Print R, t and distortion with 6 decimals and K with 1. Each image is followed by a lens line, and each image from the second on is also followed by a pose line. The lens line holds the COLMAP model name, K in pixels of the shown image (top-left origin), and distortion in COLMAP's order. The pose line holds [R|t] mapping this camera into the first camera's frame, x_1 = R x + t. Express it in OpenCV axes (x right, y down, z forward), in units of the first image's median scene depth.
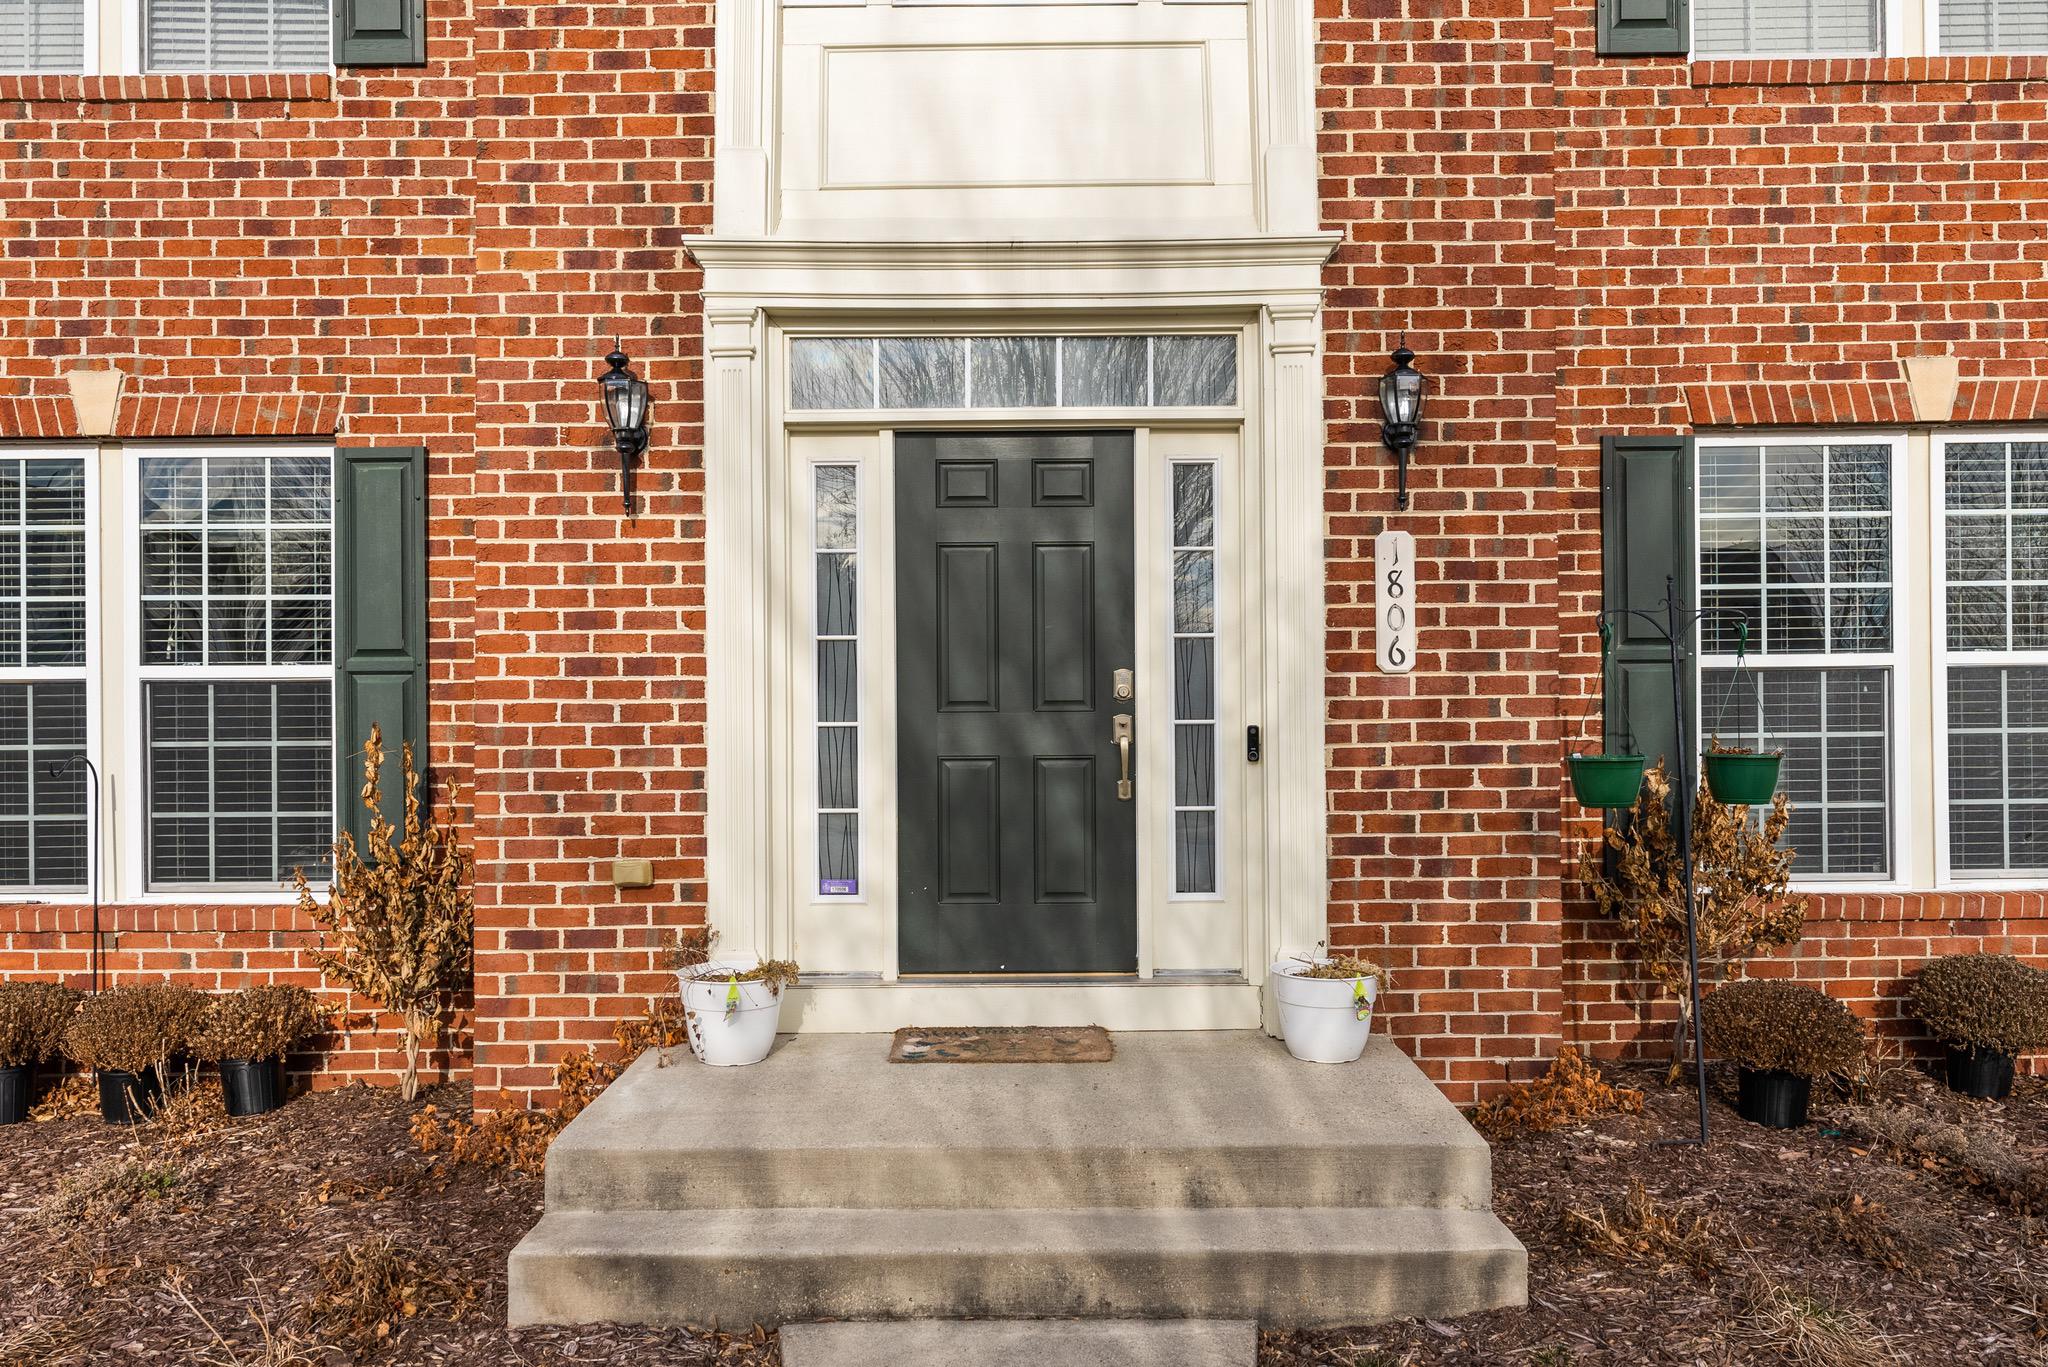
lens RADIAL K [[1569.0, 0, 990.8], [0, 1569.0, 686.7], [0, 0, 1]] dist [-0.001362, 0.004570]
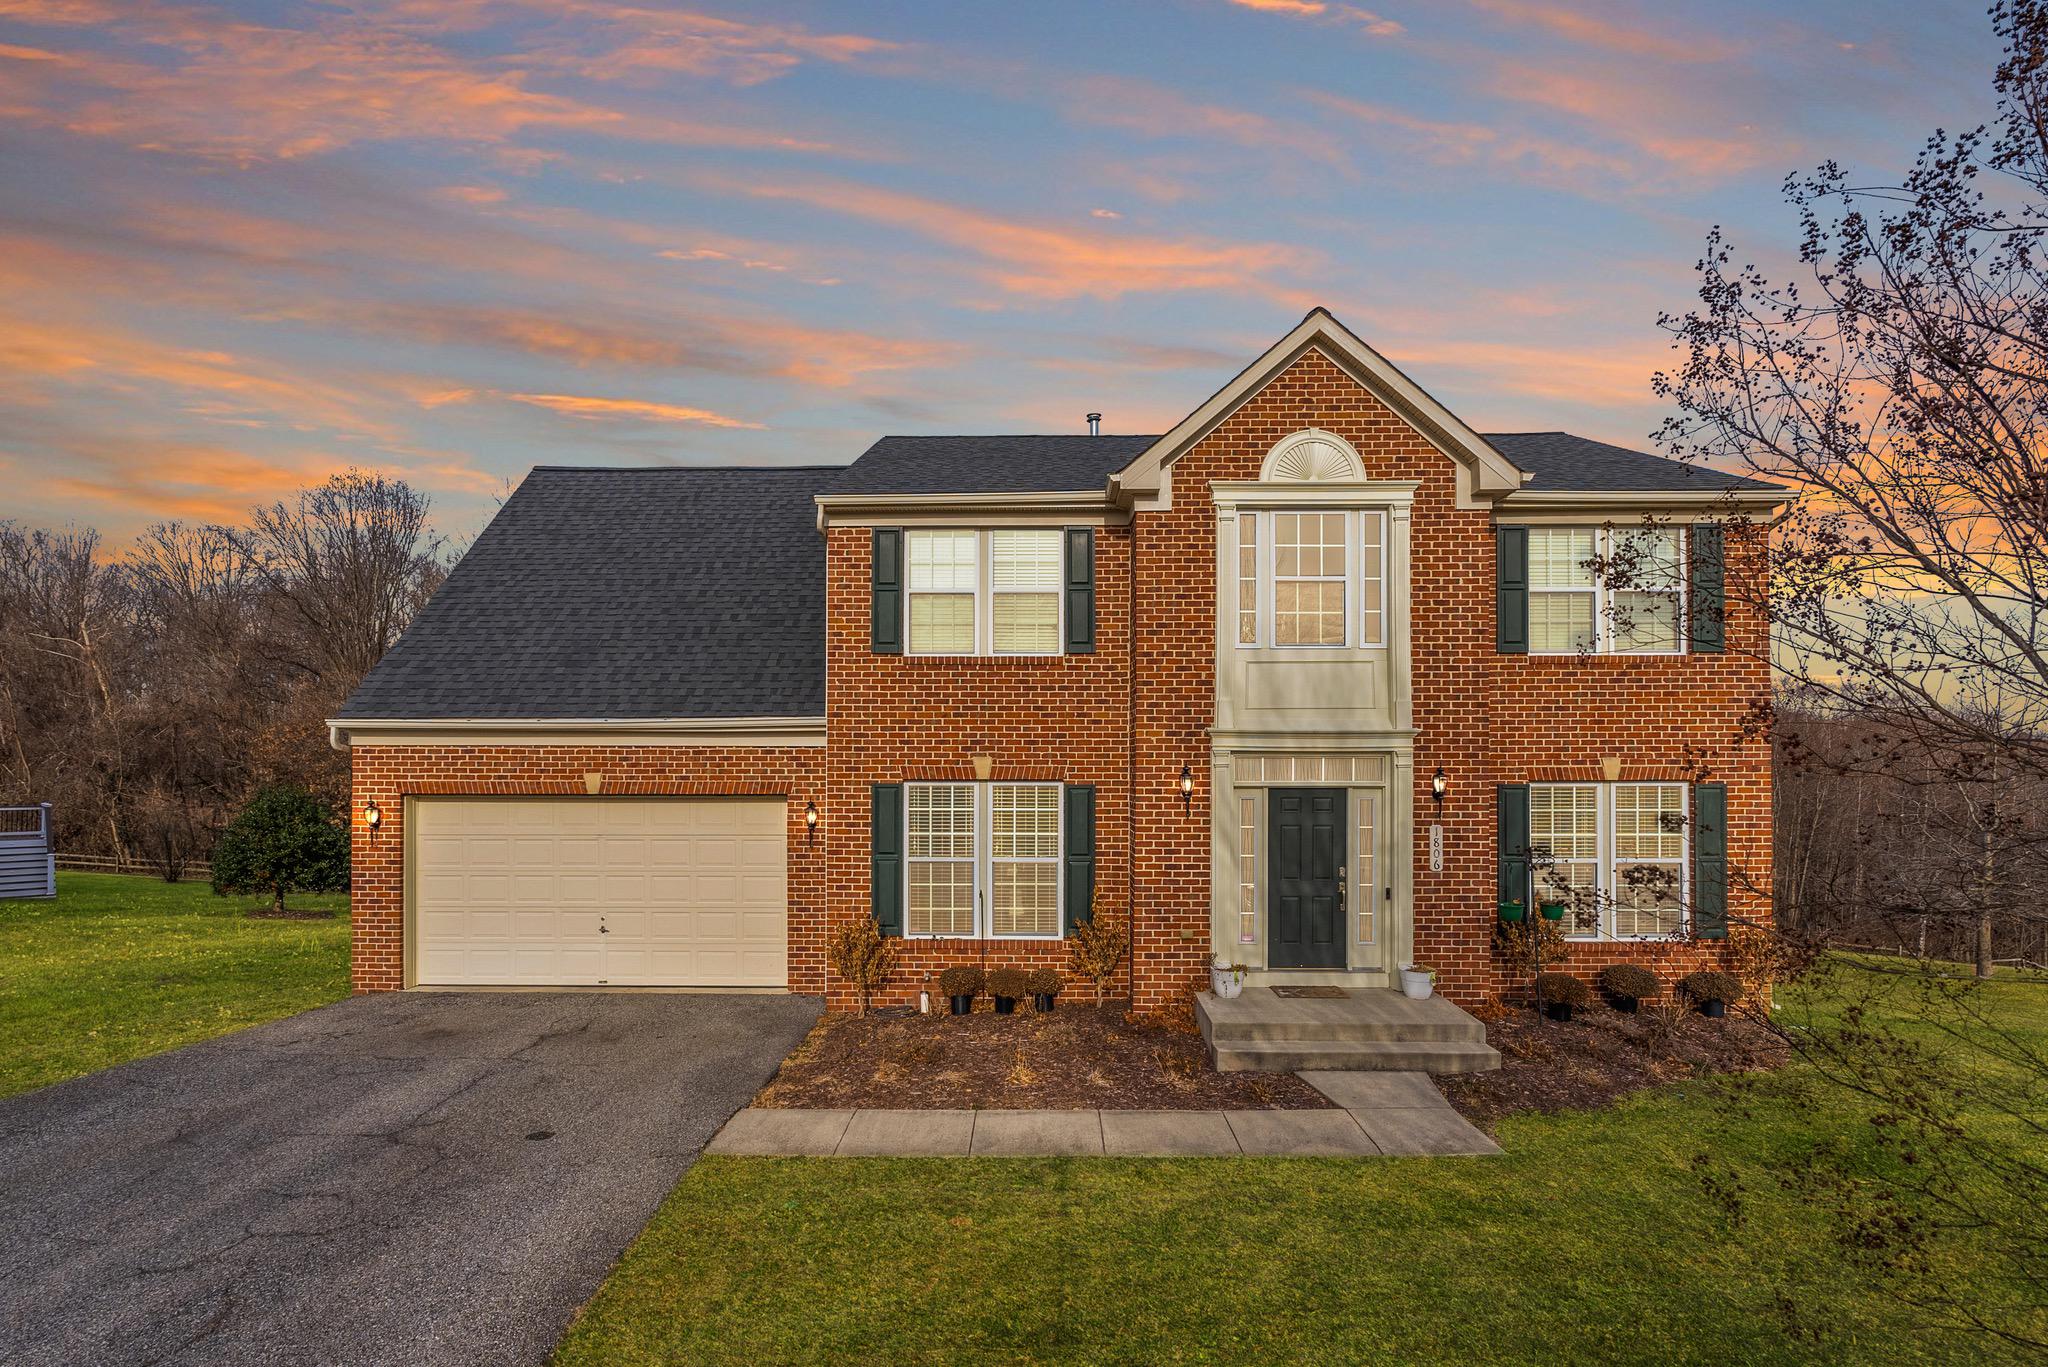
lens RADIAL K [[933.5, 0, 1027.4], [0, 933.5, 759.3], [0, 0, 1]] dist [-0.004442, -0.000030]
pose [[0.999928, 0.010072, -0.006574, -0.526728], [-0.010119, 0.999923, -0.007156, -0.205690], [0.006501, 0.007222, 0.999953, -0.820470]]
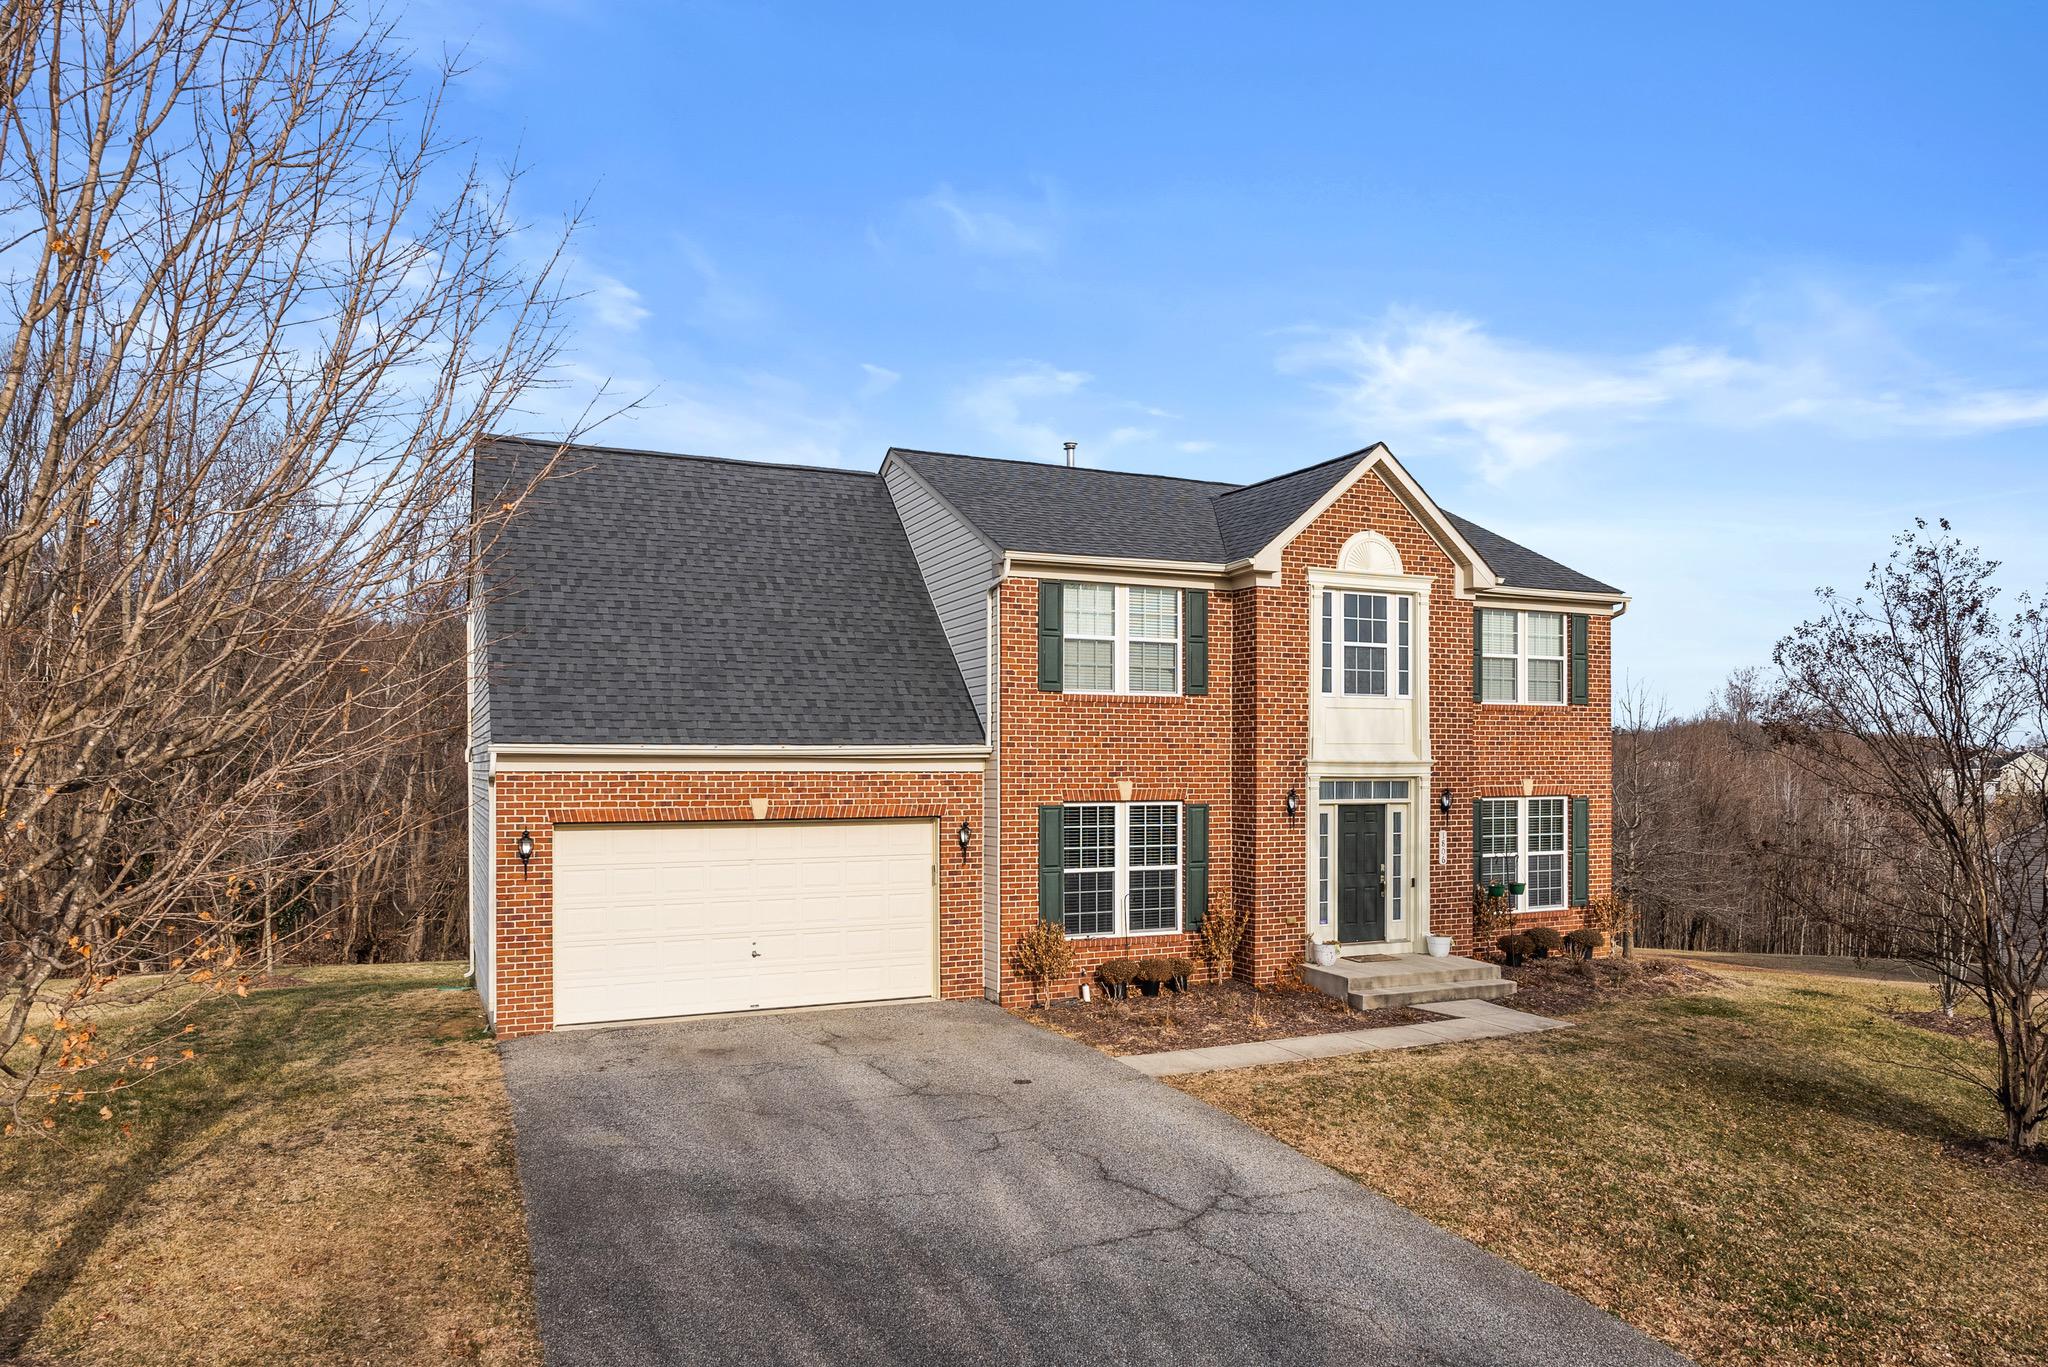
lens RADIAL K [[1255.9, 0, 1082.6], [0, 1255.9, 764.9], [0, 0, 1]] dist [0.003381, -0.000051]
pose [[0.905384, 0.010017, 0.424475, -2.017953], [-0.009694, 0.999949, -0.002919, -0.253534], [-0.424482, -0.001472, 0.905435, -1.605251]]
